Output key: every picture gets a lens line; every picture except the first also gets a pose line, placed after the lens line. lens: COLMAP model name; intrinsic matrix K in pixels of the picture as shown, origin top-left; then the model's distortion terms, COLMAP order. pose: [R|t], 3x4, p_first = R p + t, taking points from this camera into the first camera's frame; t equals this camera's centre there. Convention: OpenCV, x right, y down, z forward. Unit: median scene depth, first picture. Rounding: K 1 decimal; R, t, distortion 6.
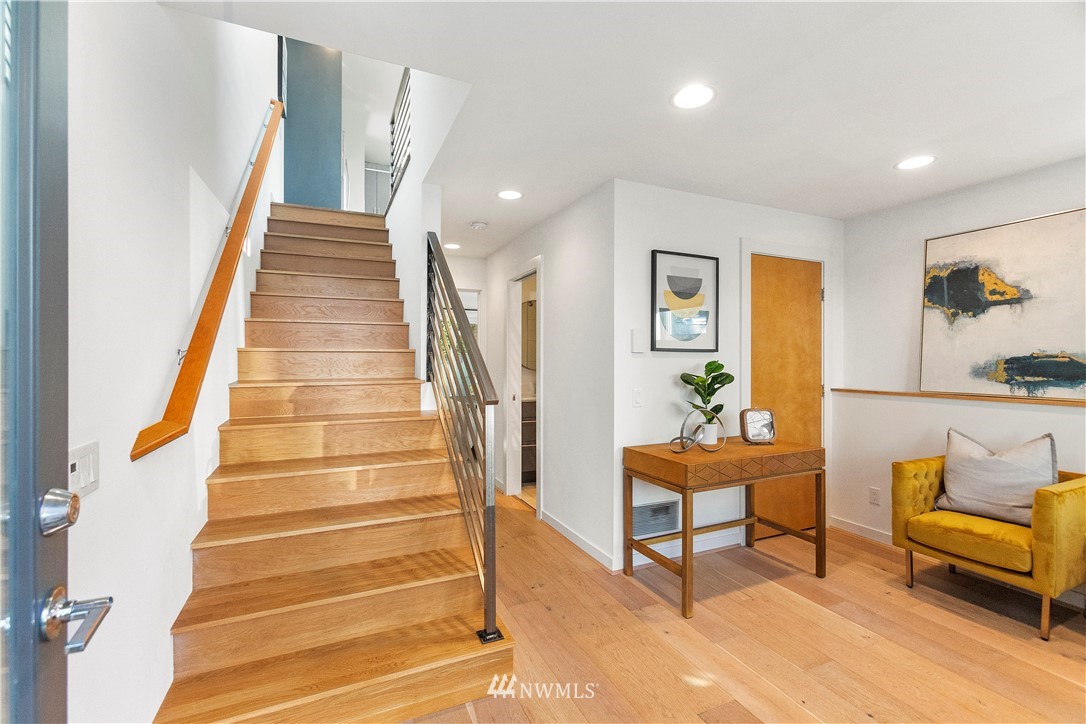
lens RADIAL K [[481.8, 0, 543.0], [0, 481.8, 362.0], [0, 0, 1]] dist [0.000795, 0.000740]
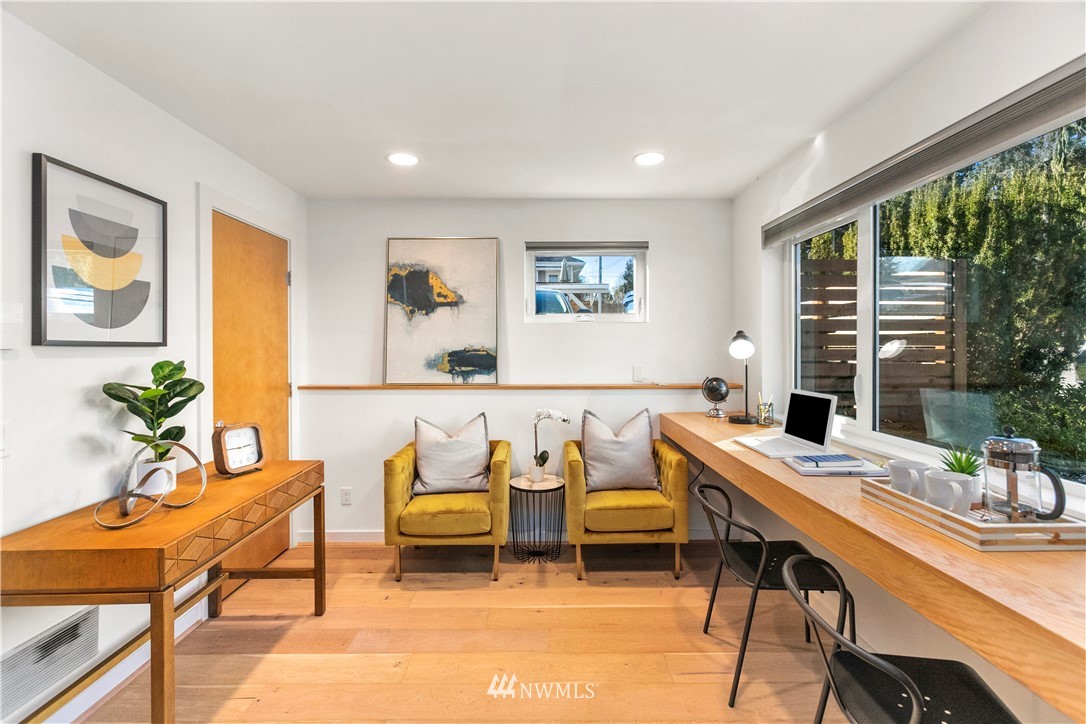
lens RADIAL K [[488.8, 0, 542.3], [0, 488.8, 350.6], [0, 0, 1]] dist [-0.001708, 0.006761]
pose [[0.411958, -0.011179, 0.911134, -0.035616], [0.006792, 0.999935, 0.009198, -0.019304], [-0.911178, 0.002399, 0.412007, 0.283155]]
